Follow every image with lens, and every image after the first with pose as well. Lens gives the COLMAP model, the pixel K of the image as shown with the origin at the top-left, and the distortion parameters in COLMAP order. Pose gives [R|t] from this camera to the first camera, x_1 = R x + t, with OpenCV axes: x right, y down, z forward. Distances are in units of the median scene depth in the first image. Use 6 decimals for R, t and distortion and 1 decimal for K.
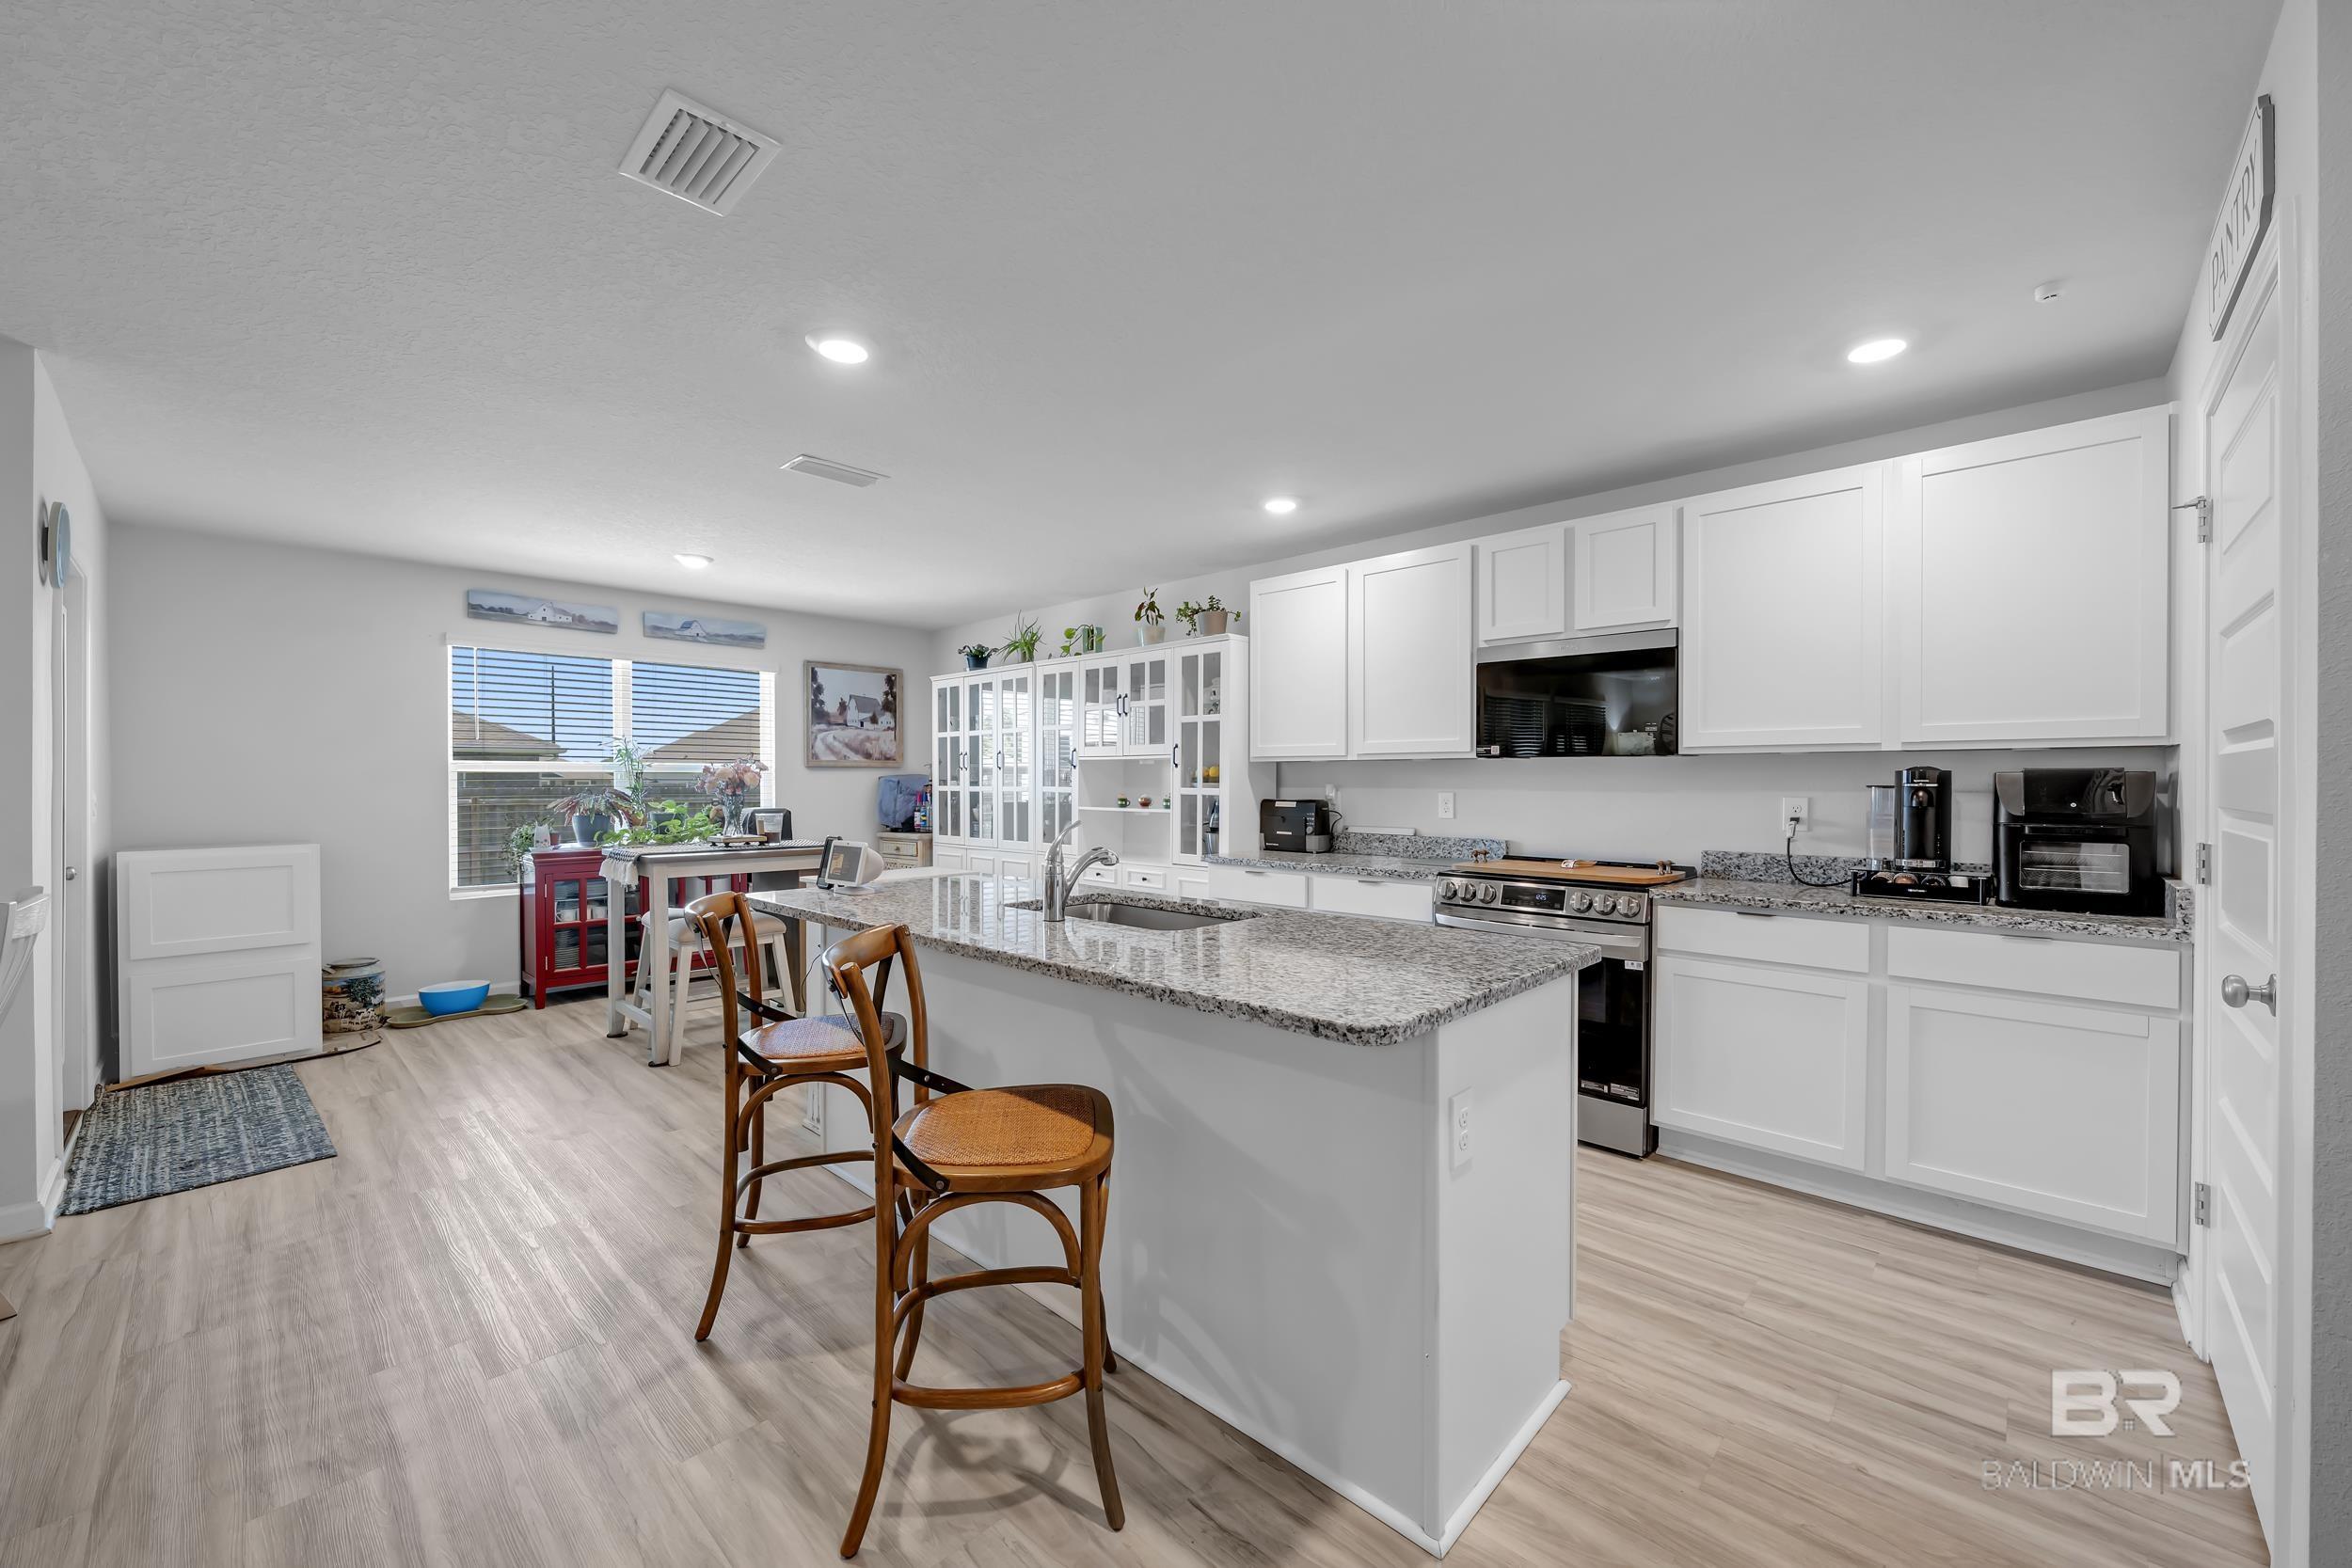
lens RADIAL K [[904.5, 0, 1192.4], [0, 904.5, 785.1], [0, 0, 1]] dist [-0.001734, -0.000094]
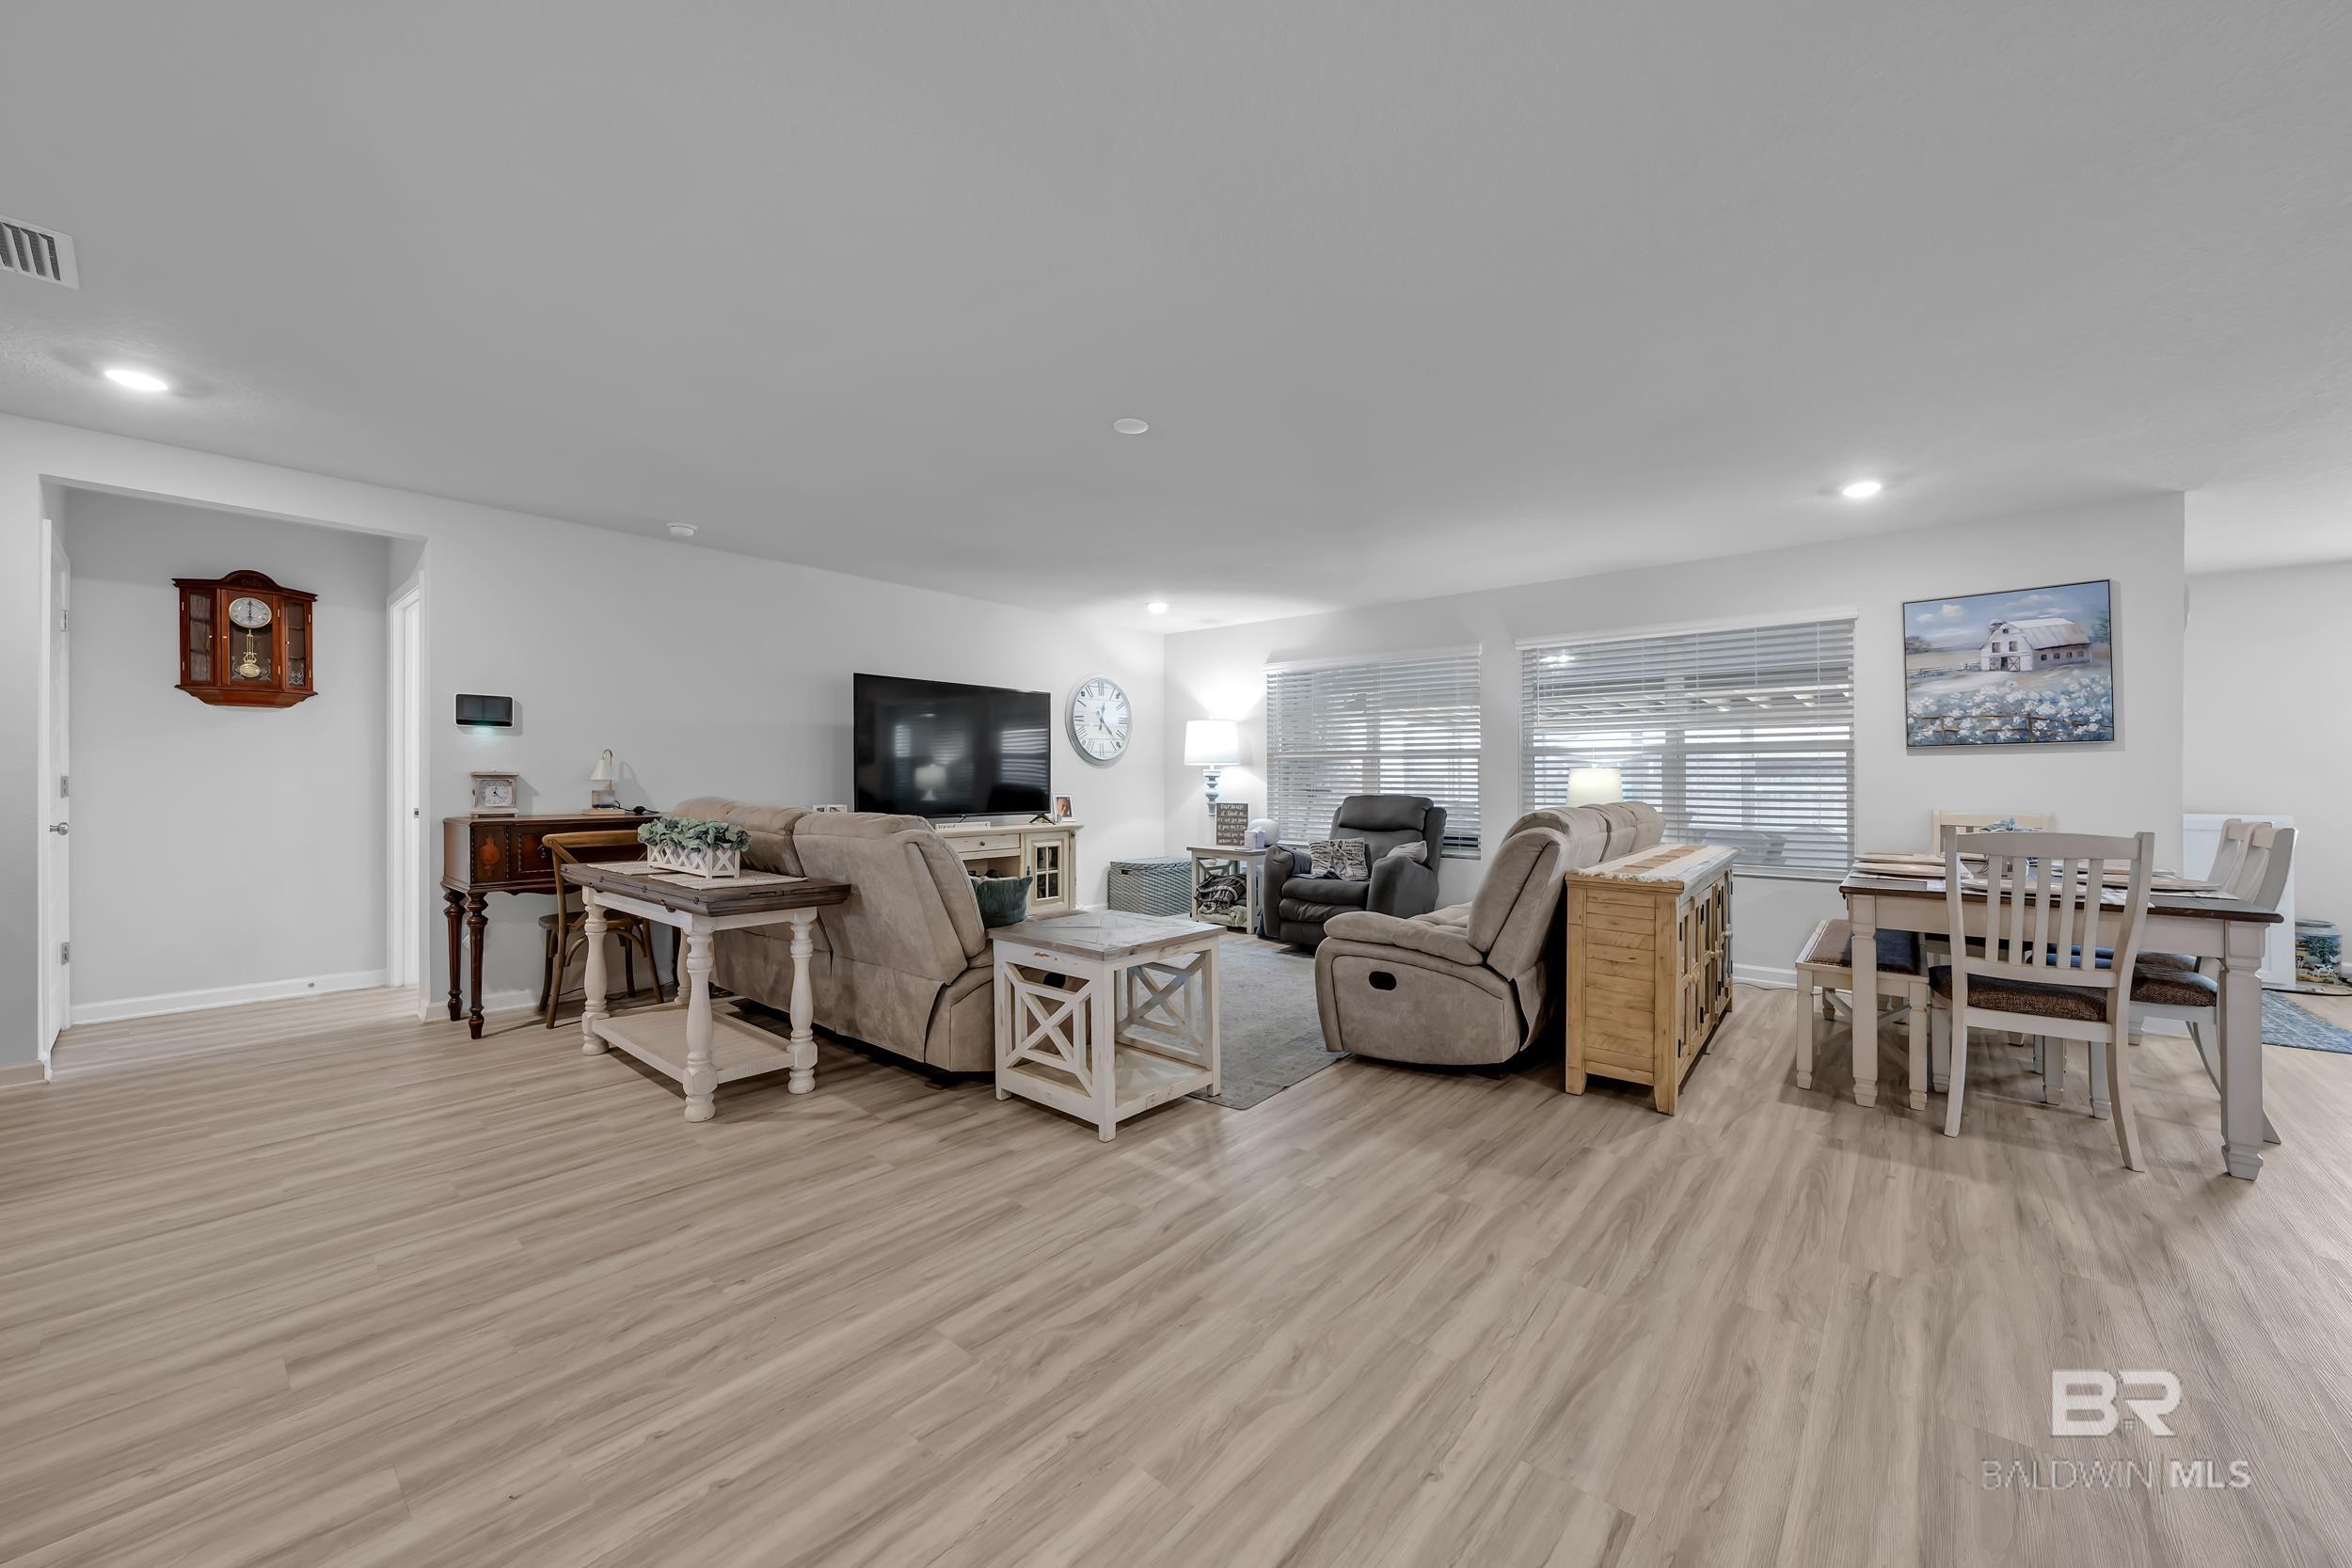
lens RADIAL K [[875.7, 0, 1189.4], [0, 875.7, 774.5], [0, 0, 1]] dist [-0.001639, 0.000004]
pose [[0.048231, -0.003587, -0.998830, 0.109693], [-0.007148, 0.999967, -0.003936, 0.023669], [0.998811, 0.007330, 0.048204, -0.471090]]
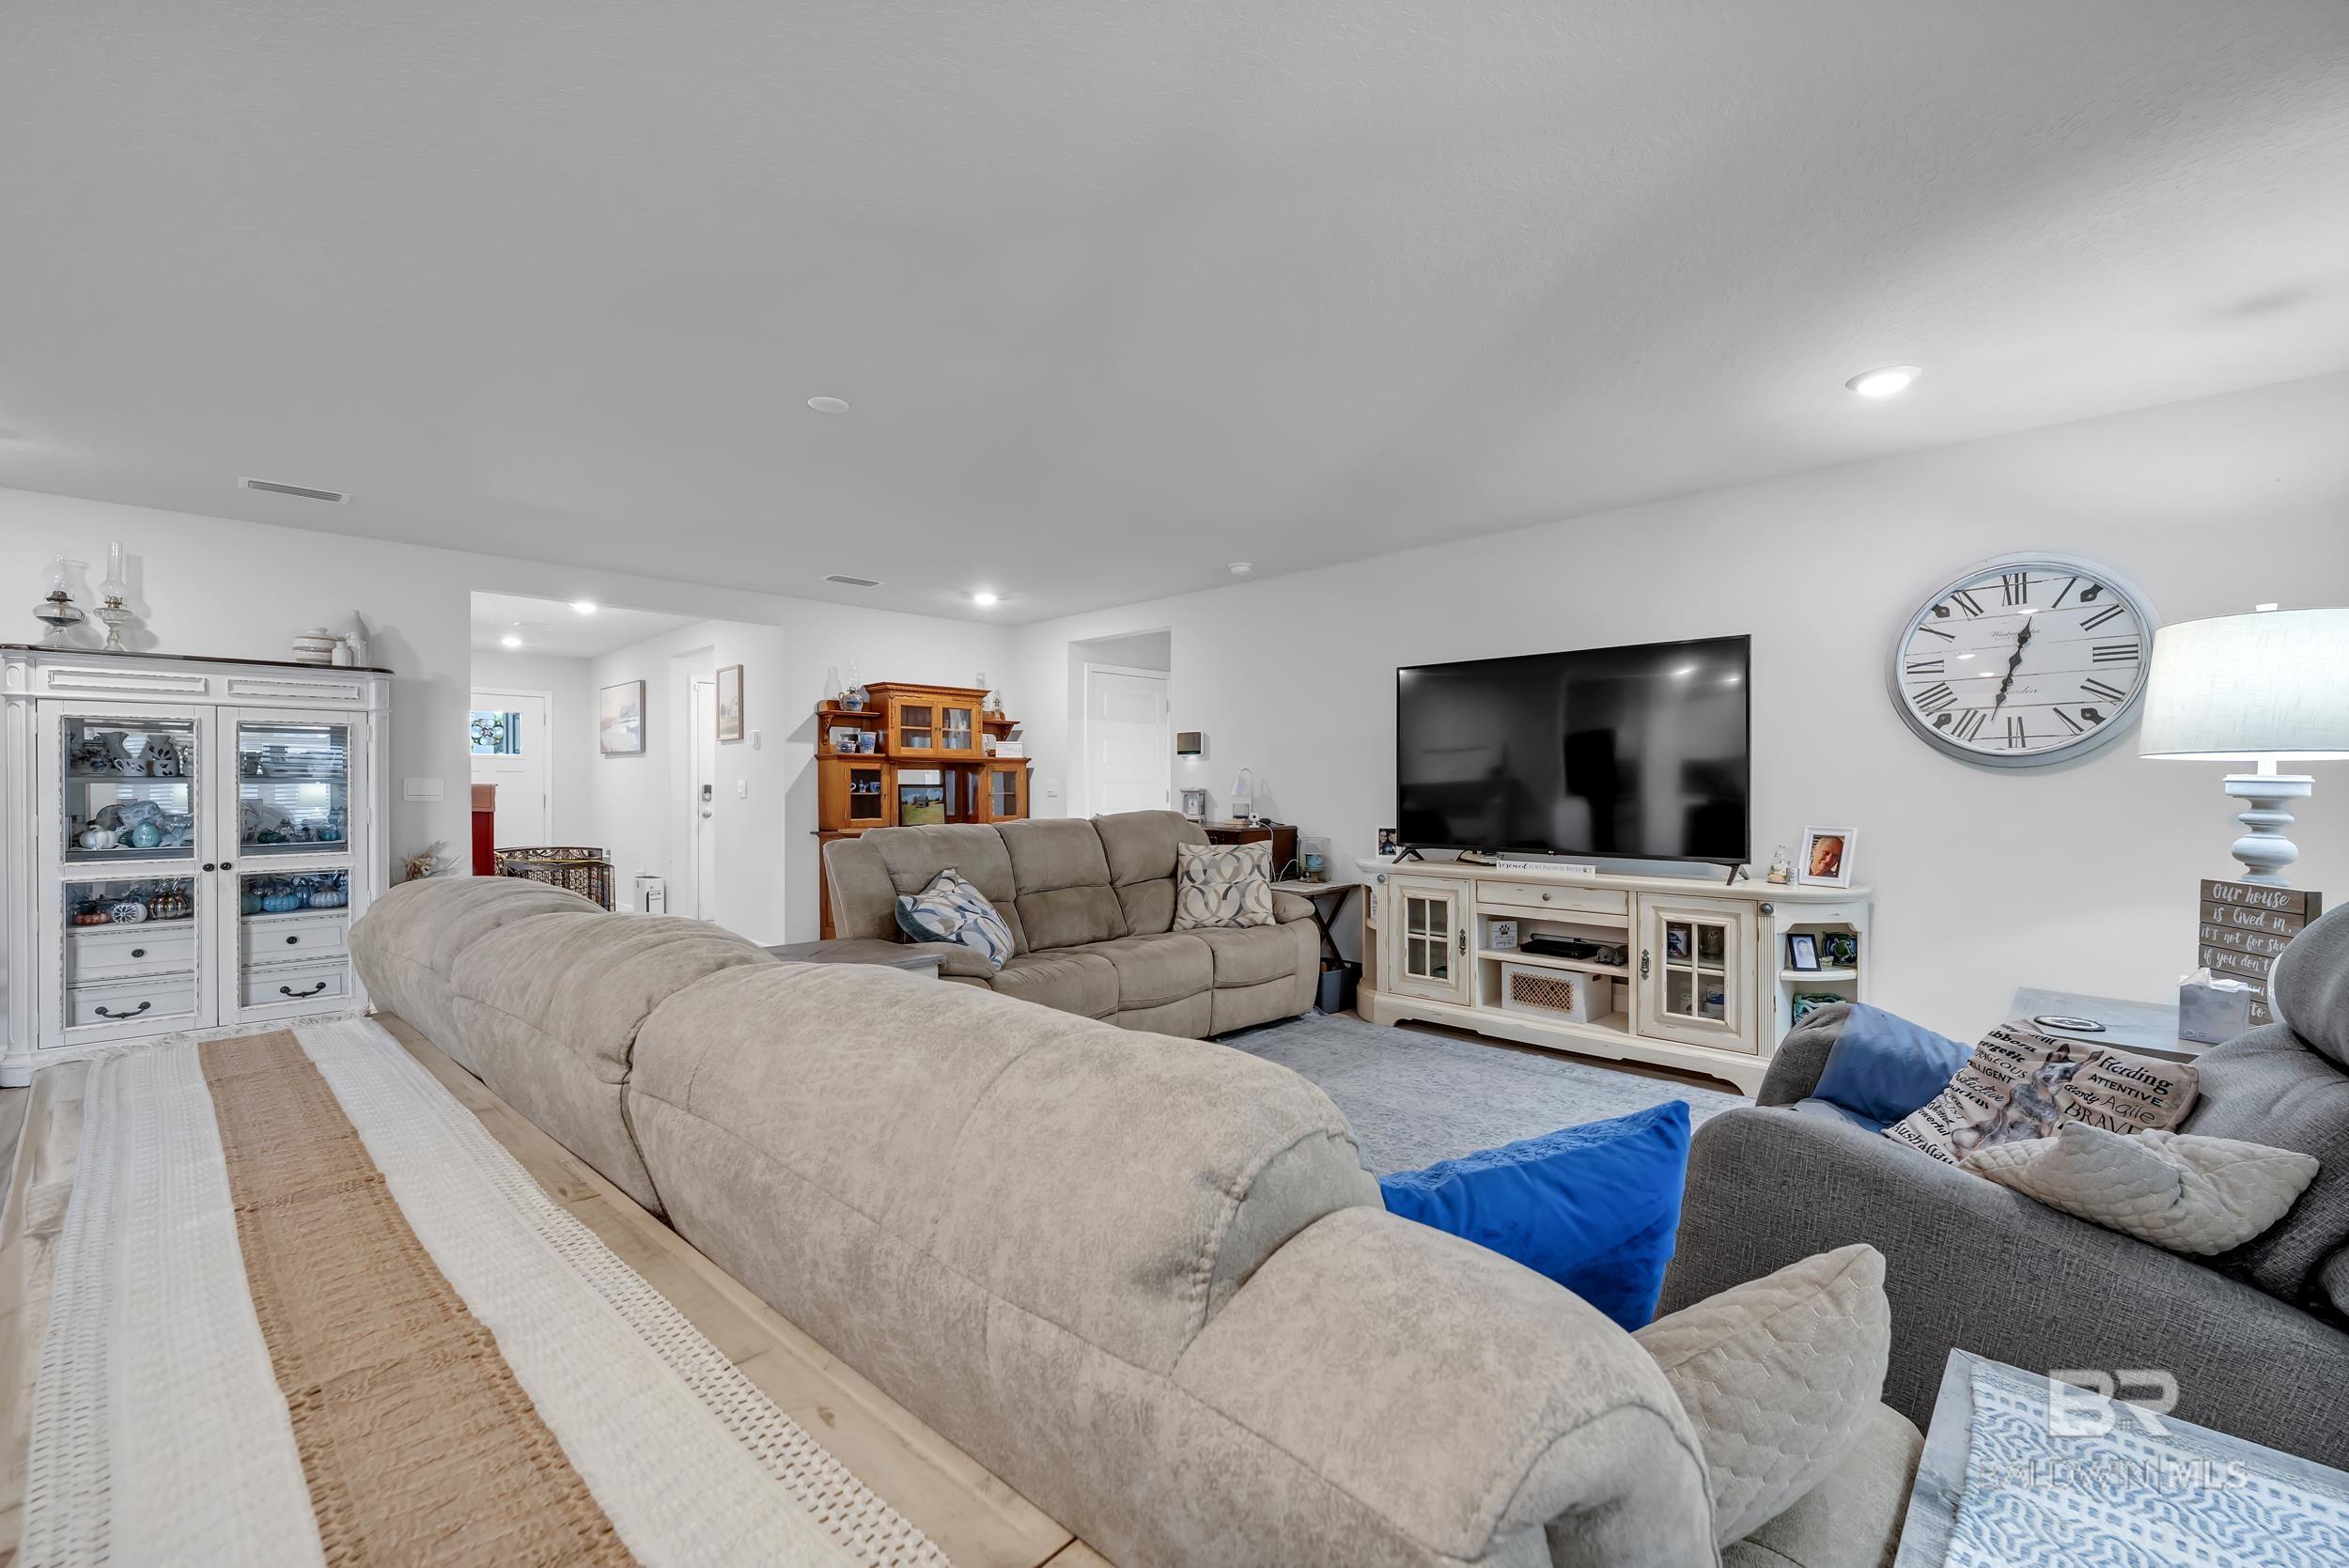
lens RADIAL K [[969.8, 0, 1174.7], [0, 969.8, 788.5], [0, 0, 1]] dist [0.001833, 0.000159]
pose [[-0.999735, -0.001189, 0.023009, -0.846621], [-0.001023, 0.999974, 0.007187, 0.012711], [-0.023017, 0.007161, -0.999709, 0.210326]]
